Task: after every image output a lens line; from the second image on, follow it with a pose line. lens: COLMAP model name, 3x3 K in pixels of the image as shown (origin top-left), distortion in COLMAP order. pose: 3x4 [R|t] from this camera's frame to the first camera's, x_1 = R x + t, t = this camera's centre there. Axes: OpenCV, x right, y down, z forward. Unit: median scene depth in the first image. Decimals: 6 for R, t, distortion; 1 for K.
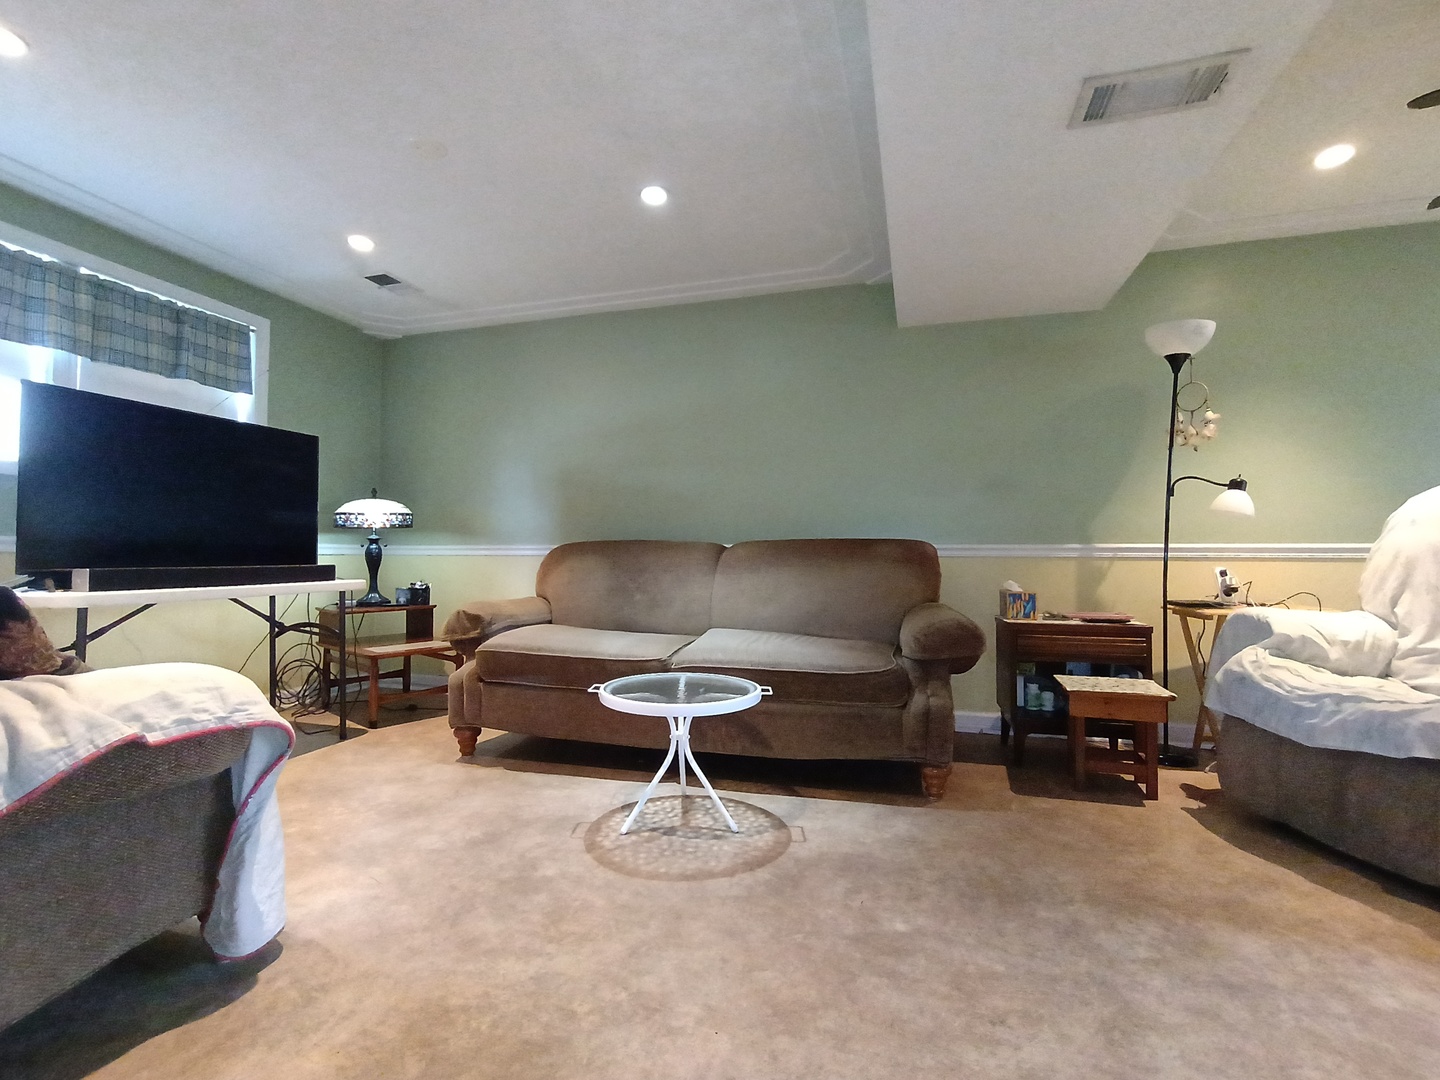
lens RADIAL K [[652.1, 0, 720.0], [0, 652.1, 540.0], [0, 0, 1]] dist [-0.011562, 0.004162]
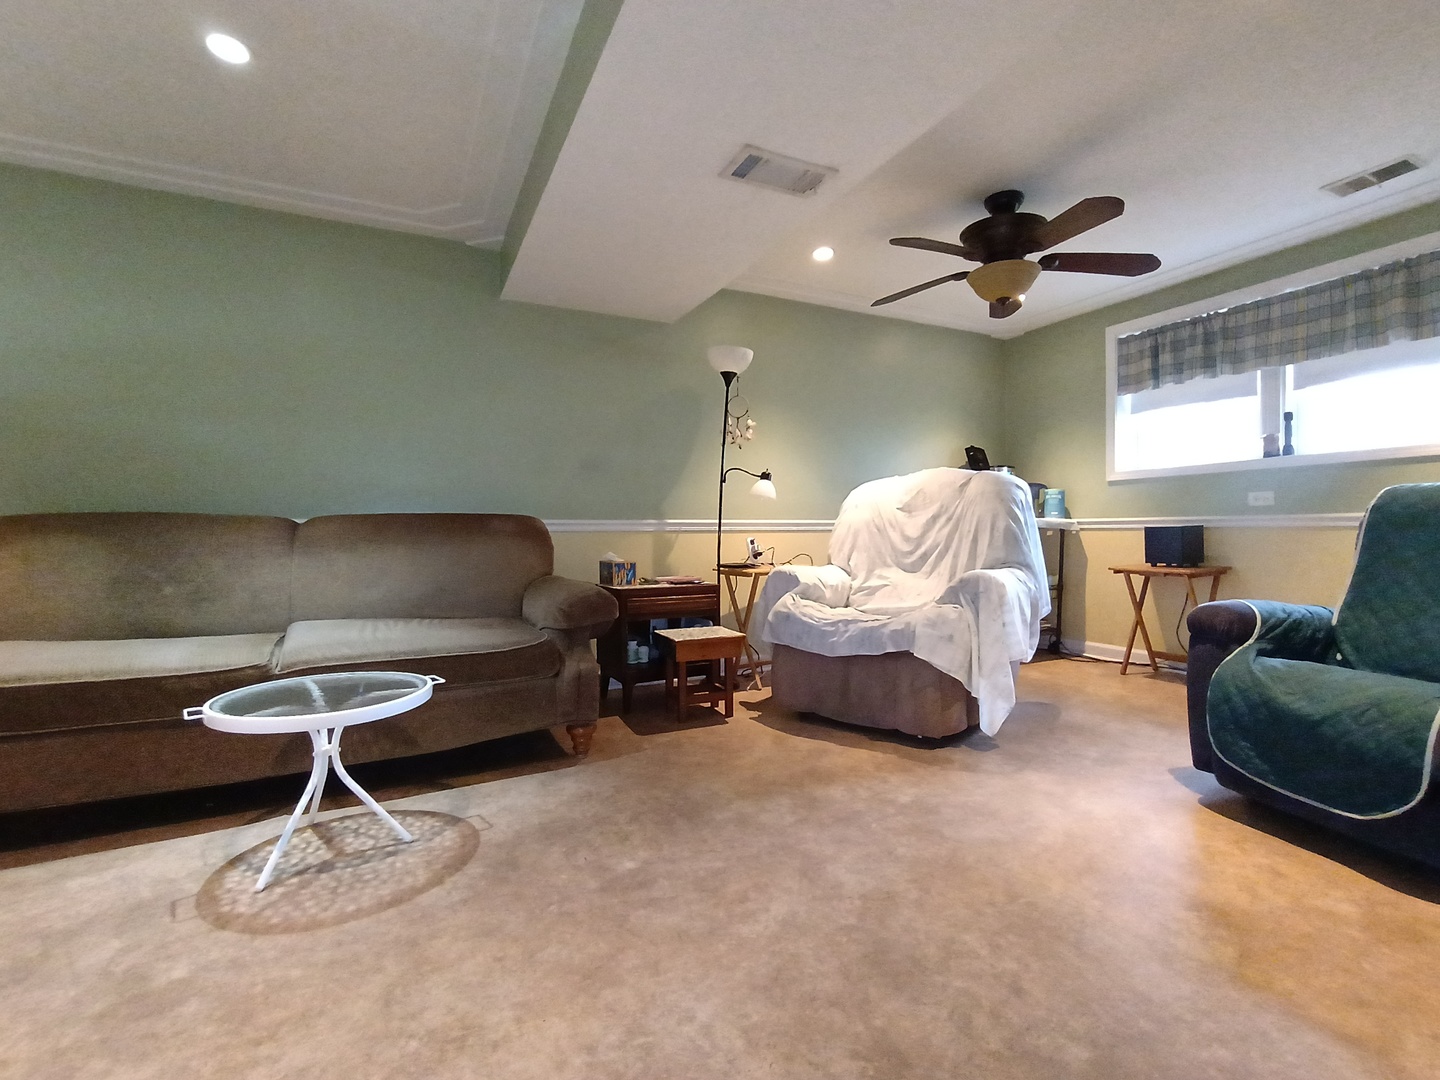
lens RADIAL K [[652.1, 0, 720.0], [0, 652.1, 540.0], [0, 0, 1]] dist [-0.011562, 0.004162]
pose [[0.739154, -0.017463, 0.673310, -0.241171], [-0.007204, 0.999402, 0.033829, 0.003055], [-0.673498, -0.029855, 0.738586, 0.067496]]
